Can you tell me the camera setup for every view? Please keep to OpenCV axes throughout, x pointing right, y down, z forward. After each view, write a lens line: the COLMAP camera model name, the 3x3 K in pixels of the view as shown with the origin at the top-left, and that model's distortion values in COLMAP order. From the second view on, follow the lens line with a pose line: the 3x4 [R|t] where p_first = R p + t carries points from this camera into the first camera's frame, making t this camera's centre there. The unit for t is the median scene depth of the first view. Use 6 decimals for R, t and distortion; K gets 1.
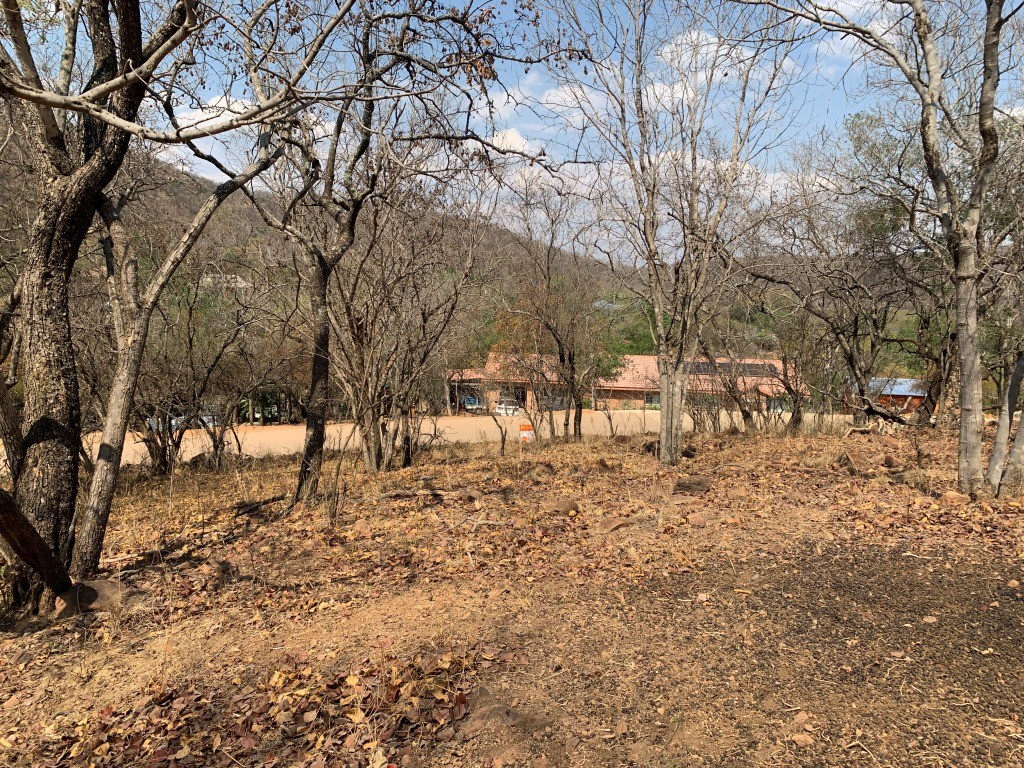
lens RADIAL K [[744.3, 0, 484.1], [0, 744.3, 397.6], [0, 0, 1]] dist [-0.002917, -0.009013]
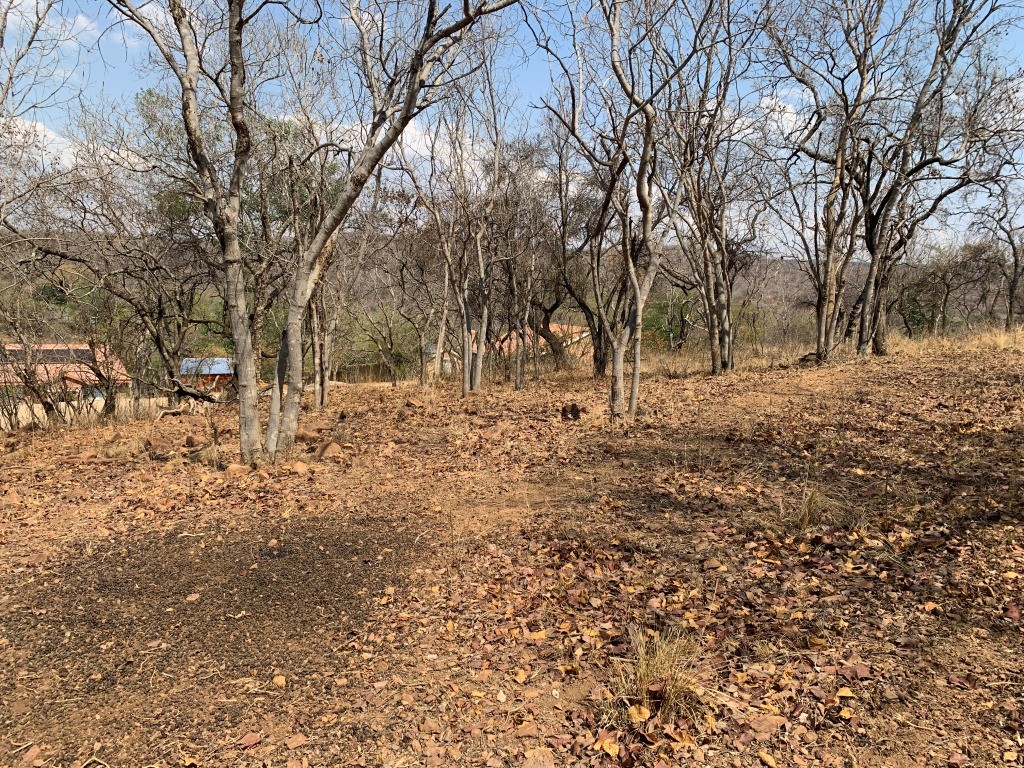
lens RADIAL K [[744.3, 0, 484.1], [0, 744.3, 397.6], [0, 0, 1]] dist [-0.002917, -0.009013]
pose [[0.701371, -0.082299, 0.708030, 0.134105], [0.065500, 0.996551, 0.050952, 0.001090], [-0.709781, 0.010640, 0.704342, -0.000233]]
